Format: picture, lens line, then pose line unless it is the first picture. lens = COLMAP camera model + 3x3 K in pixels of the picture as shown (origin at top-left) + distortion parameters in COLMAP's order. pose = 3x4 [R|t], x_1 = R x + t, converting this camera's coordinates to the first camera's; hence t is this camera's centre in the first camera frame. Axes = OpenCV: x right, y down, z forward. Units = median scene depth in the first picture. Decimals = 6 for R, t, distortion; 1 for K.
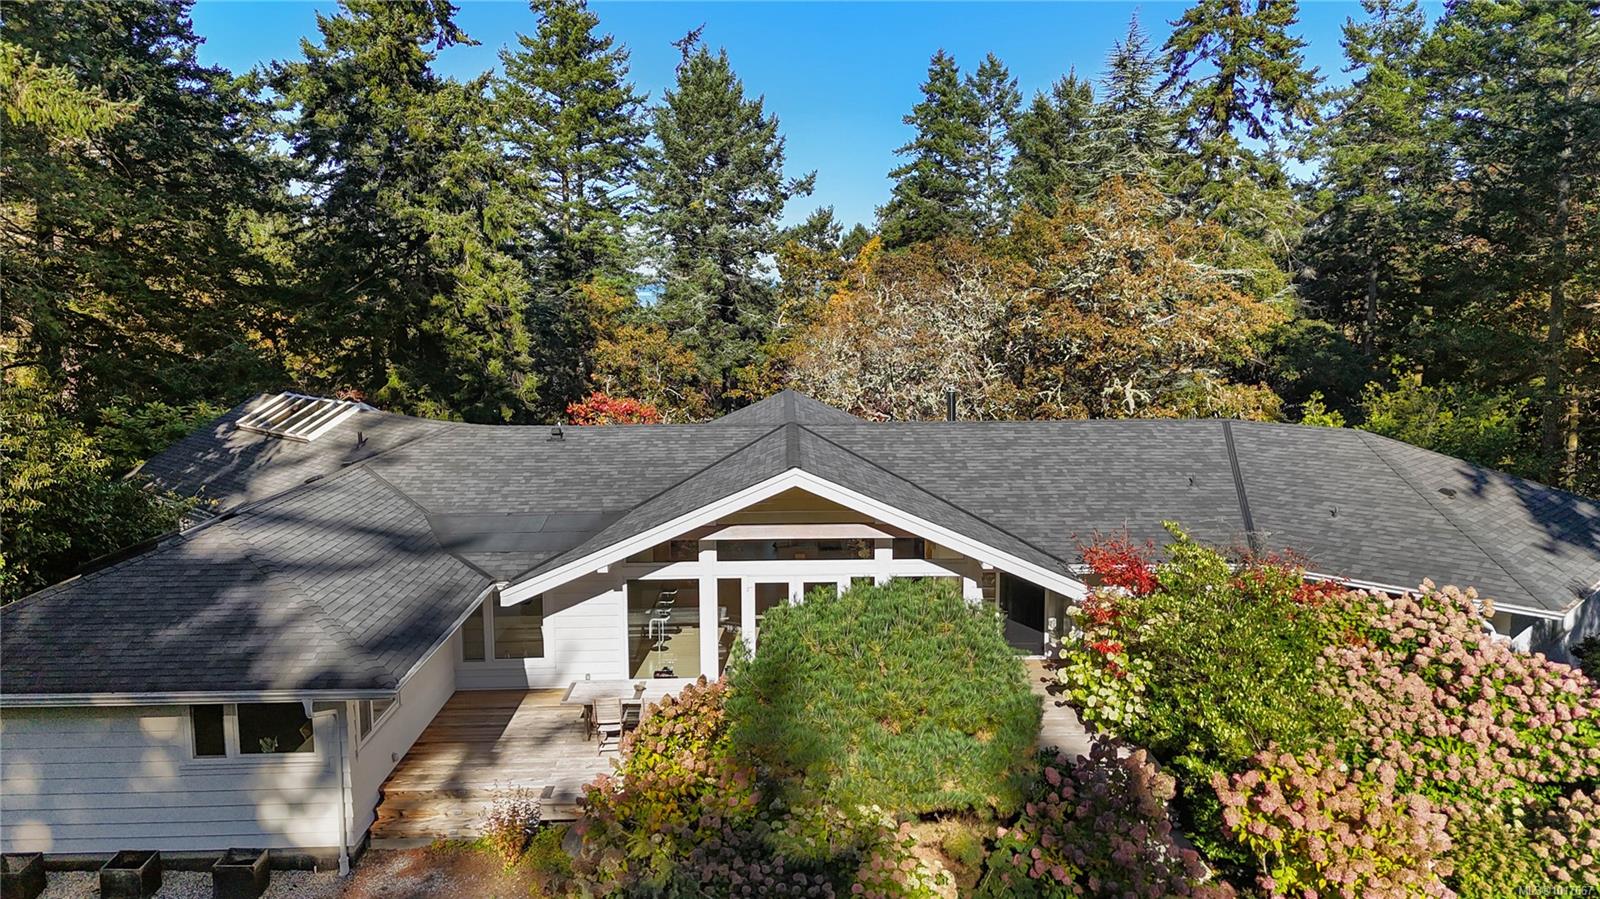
lens RADIAL K [[1174.8, 0, 800.0], [0, 1174.8, 449.5], [0, 0, 1]] dist [0.070192, -0.086948]
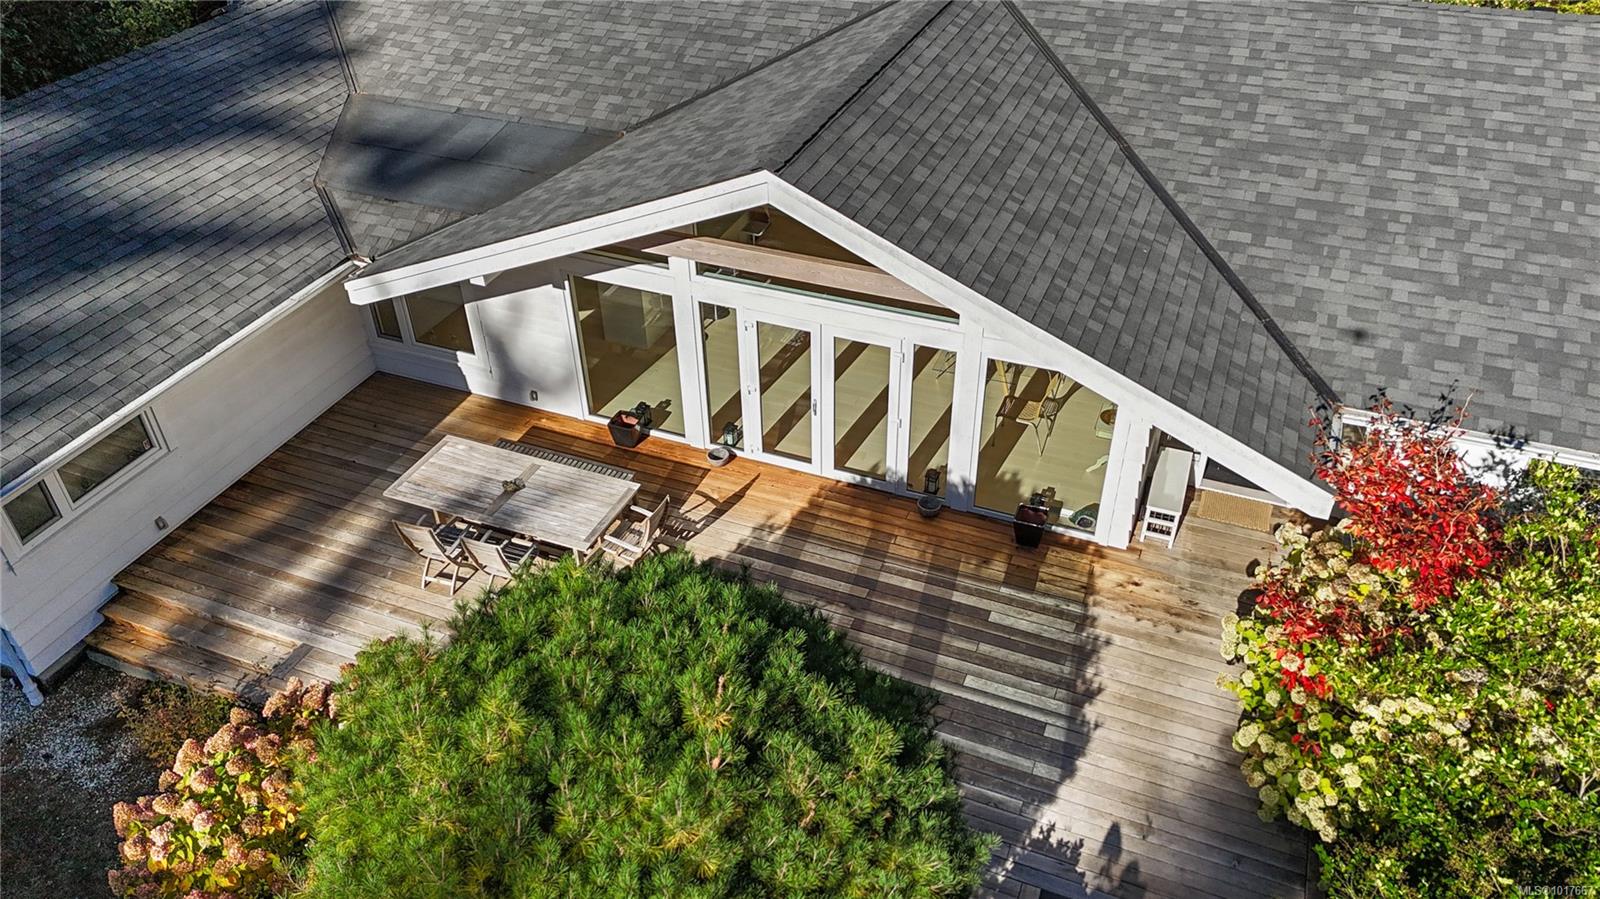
lens RADIAL K [[1199.4, 0, 800.0], [0, 1199.4, 449.5], [0, 0, 1]] dist [0.069921, -0.061028]
pose [[0.920172, 0.228559, -0.317874, 0.180611], [-0.046579, 0.870053, 0.490753, -0.120363], [0.388733, -0.436771, 0.811245, 0.488892]]
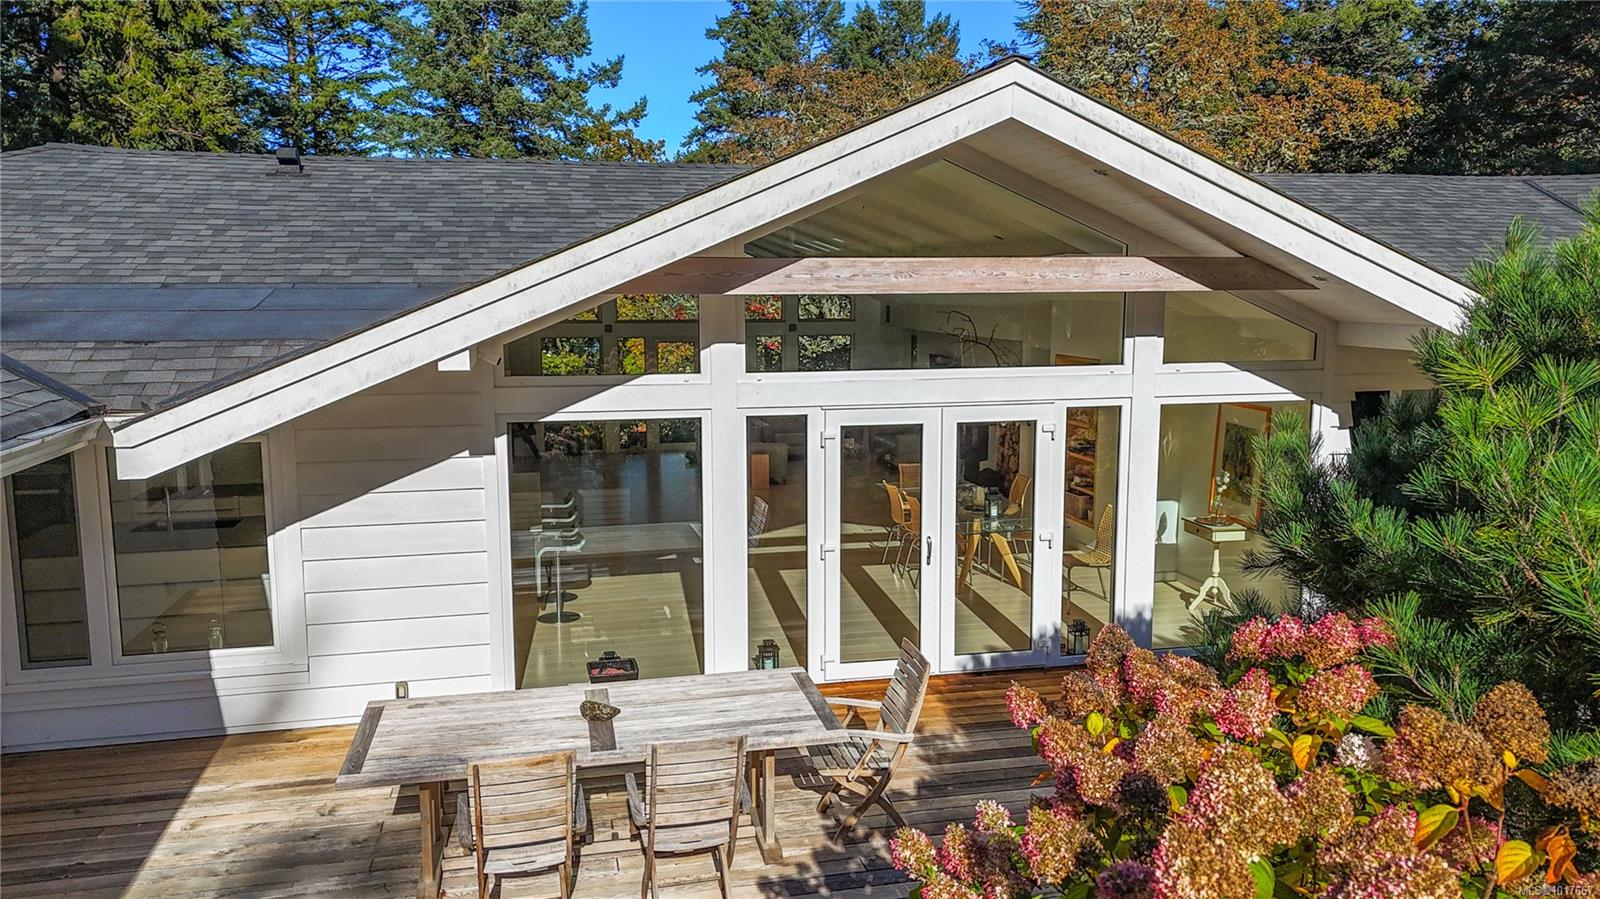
lens RADIAL K [[1174.8, 0, 800.0], [0, 1174.8, 449.5], [0, 0, 1]] dist [0.070192, -0.086948]
pose [[0.978631, -0.021881, 0.204456, -0.129965], [0.022181, 0.999754, 0.000828, 0.118326], [-0.204424, 0.003725, 0.978875, 0.604449]]
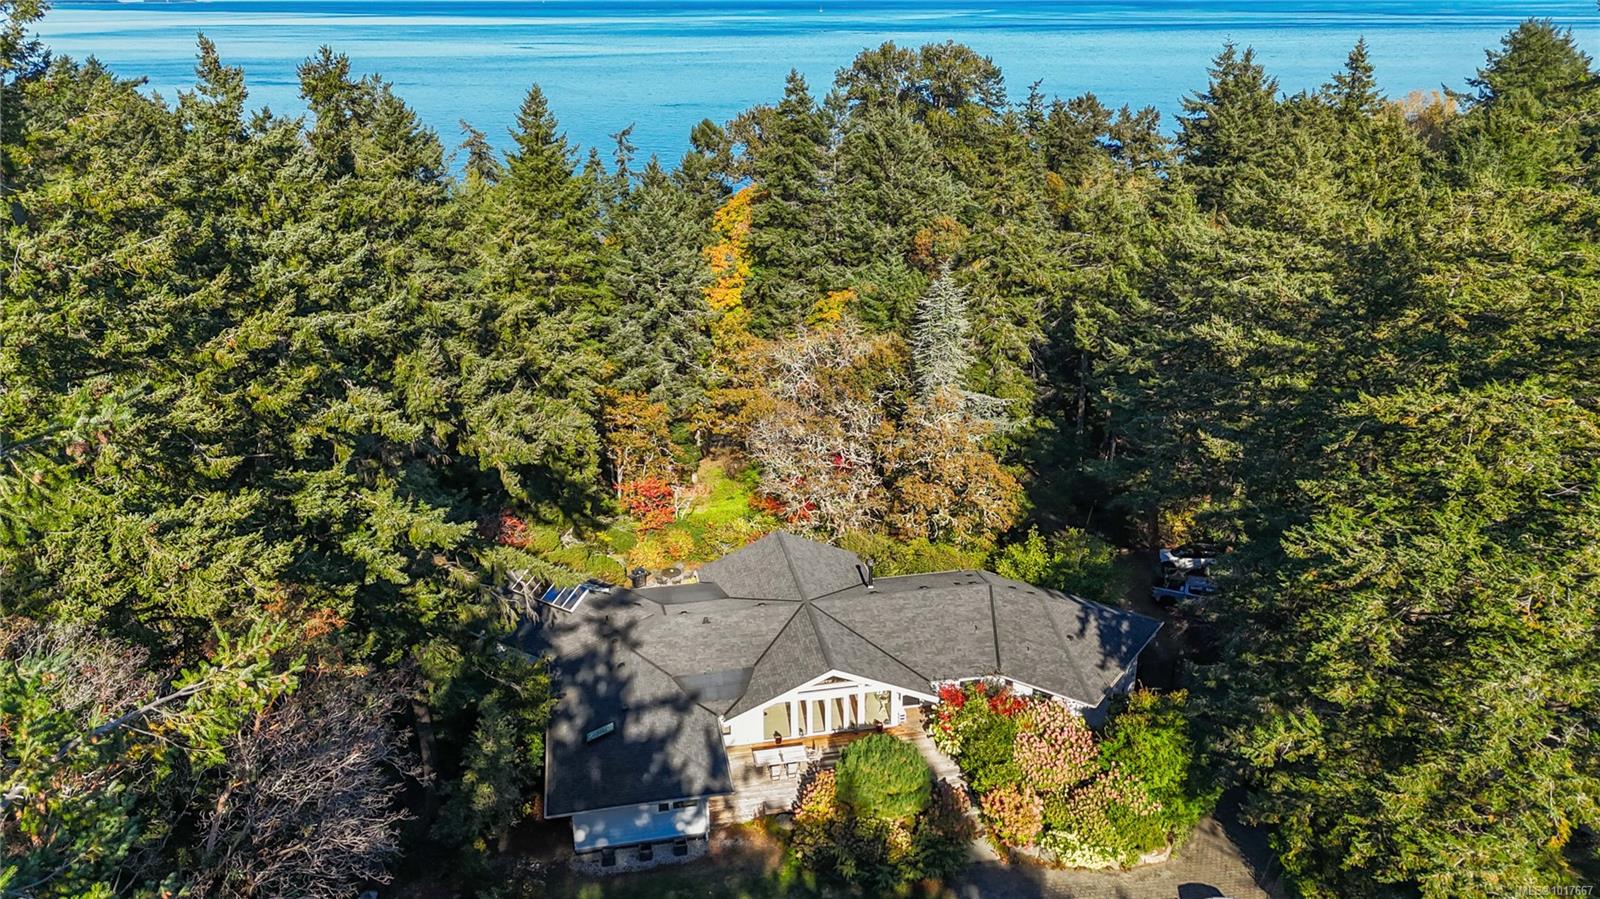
lens RADIAL K [[1168.9, 0, 806.4], [0, 1168.9, 408.0], [0, 0, 1]] dist [0.076712, -0.067427]
pose [[0.984925, -0.060394, 0.162096, -0.416782], [0.028308, 0.980714, 0.193390, -0.981090], [-0.170649, -0.185886, 0.967639, -1.316960]]
